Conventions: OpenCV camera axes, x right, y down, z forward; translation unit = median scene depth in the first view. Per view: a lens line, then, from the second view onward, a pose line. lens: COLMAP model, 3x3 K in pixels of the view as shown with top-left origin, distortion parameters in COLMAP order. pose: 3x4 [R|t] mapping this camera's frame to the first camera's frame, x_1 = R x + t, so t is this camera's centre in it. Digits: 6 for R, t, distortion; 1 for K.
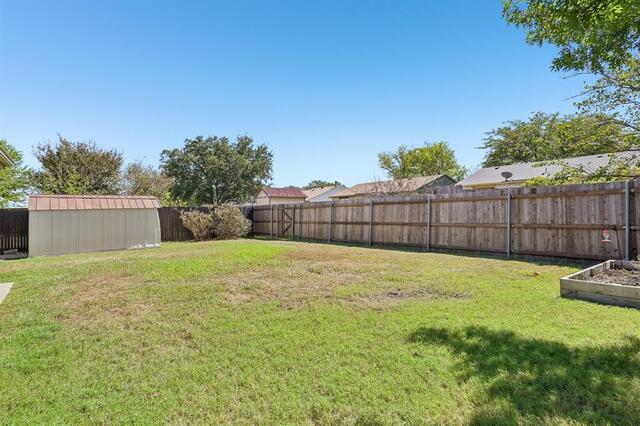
lens RADIAL K [[337.8, 0, 320.6], [0, 337.8, 206.4], [0, 0, 1]] dist [0.002377, 0.000186]
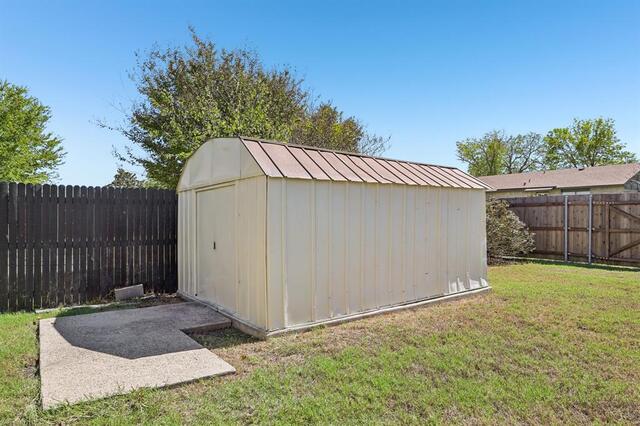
lens RADIAL K [[398.5, 0, 318.6], [0, 398.5, 213.8], [0, 0, 1]] dist [0.007565, 0.002021]
pose [[0.998732, 0.023464, -0.044531, -0.513217], [-0.022953, 0.999665, 0.011951, 0.024738], [0.044796, -0.010913, 0.998937, 0.410793]]
